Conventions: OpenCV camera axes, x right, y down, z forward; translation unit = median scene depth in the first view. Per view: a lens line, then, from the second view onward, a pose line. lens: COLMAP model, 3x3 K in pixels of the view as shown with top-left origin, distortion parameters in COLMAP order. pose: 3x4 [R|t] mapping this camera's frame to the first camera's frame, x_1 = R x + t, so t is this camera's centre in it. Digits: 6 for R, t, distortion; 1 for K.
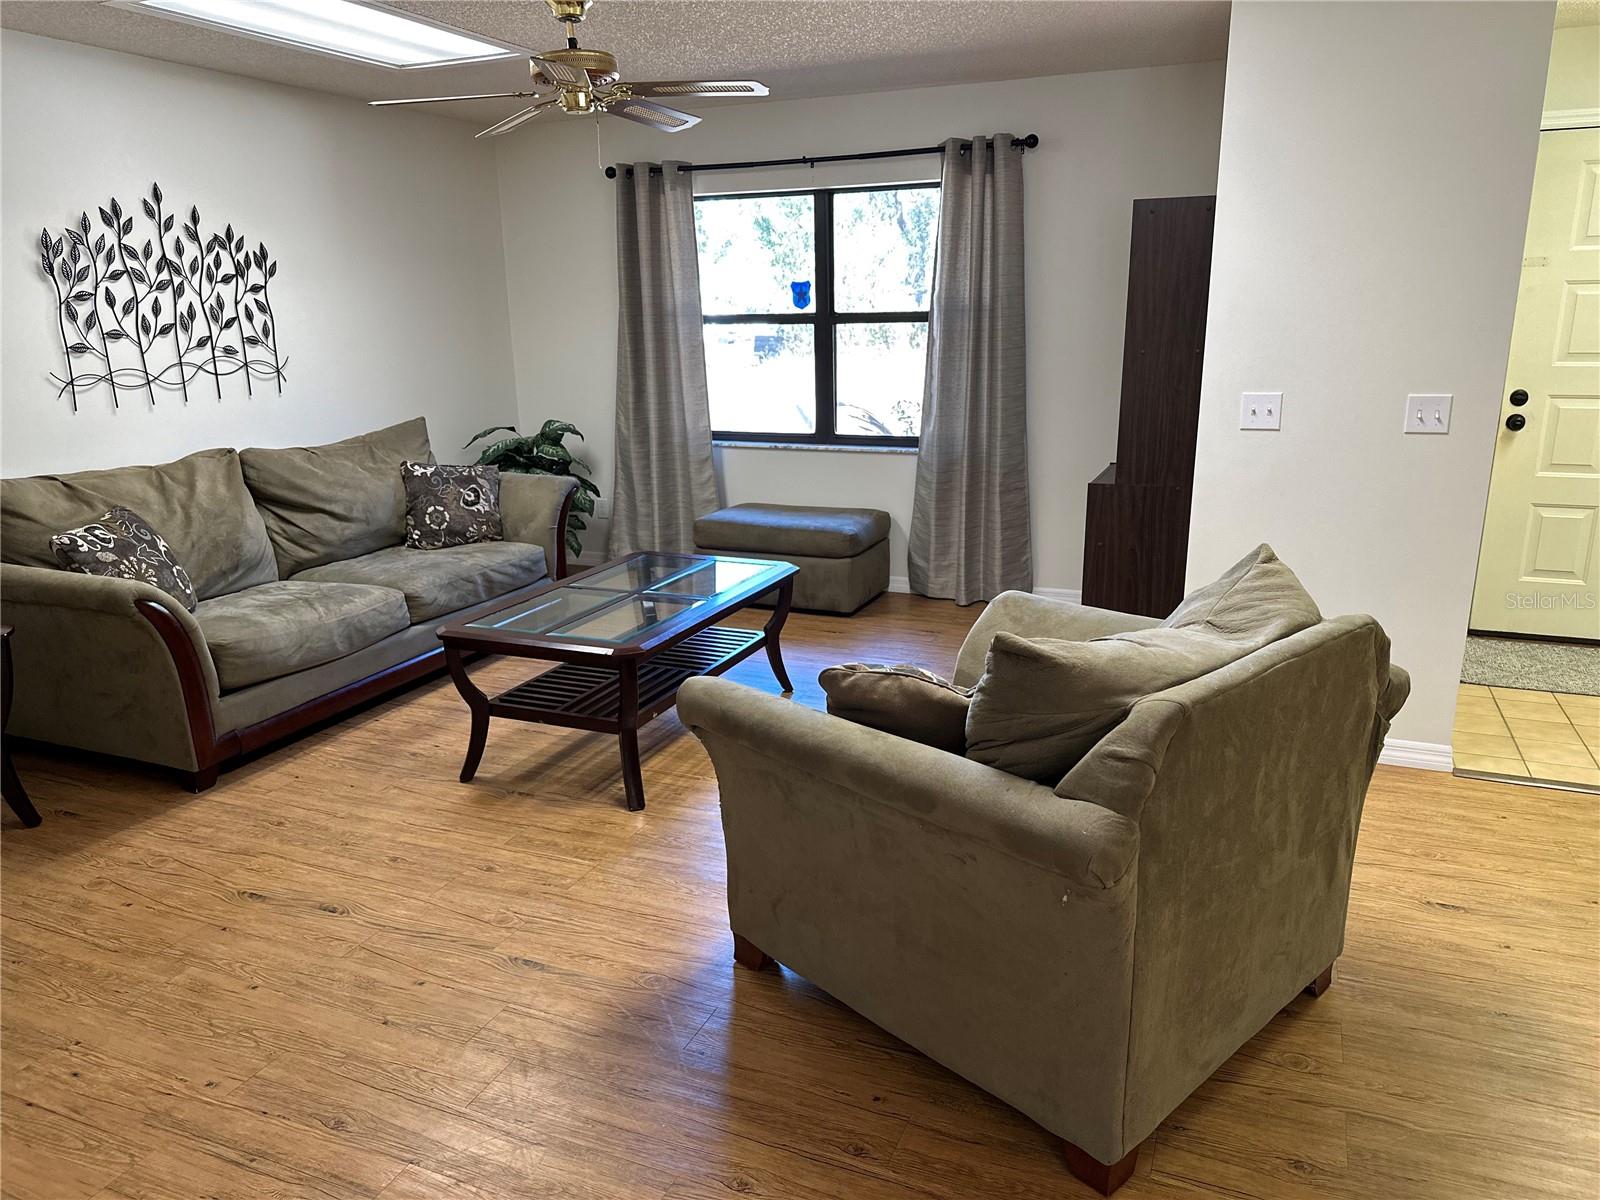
lens RADIAL K [[1150.2, 0, 790.7], [0, 1150.2, 626.3], [0, 0, 1]] dist [0.047134, -0.063861]
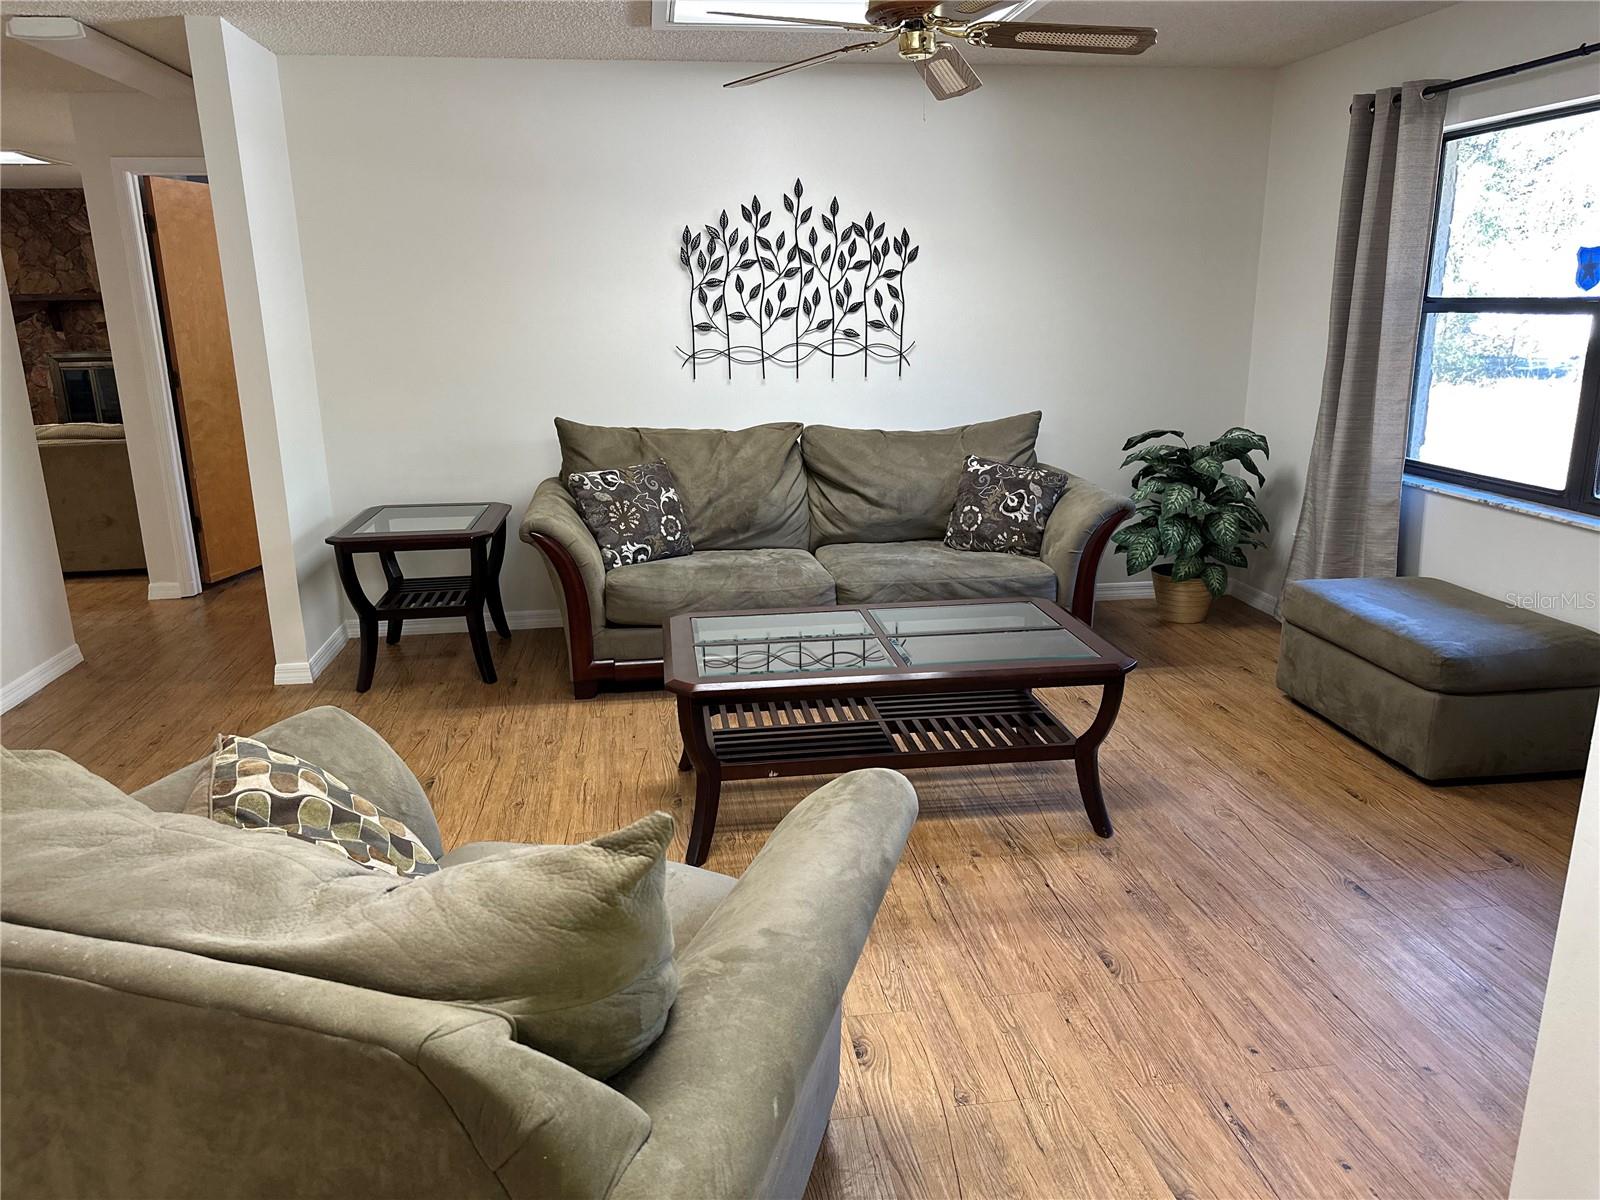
lens RADIAL K [[1150.2, 0, 790.7], [0, 1150.2, 626.3], [0, 0, 1]] dist [0.047134, -0.063861]
pose [[0.505451, 0.231850, -0.831122, 0.442147], [-0.228949, 0.964734, 0.129886, -0.105788], [0.831926, 0.124634, 0.540708, 0.425370]]
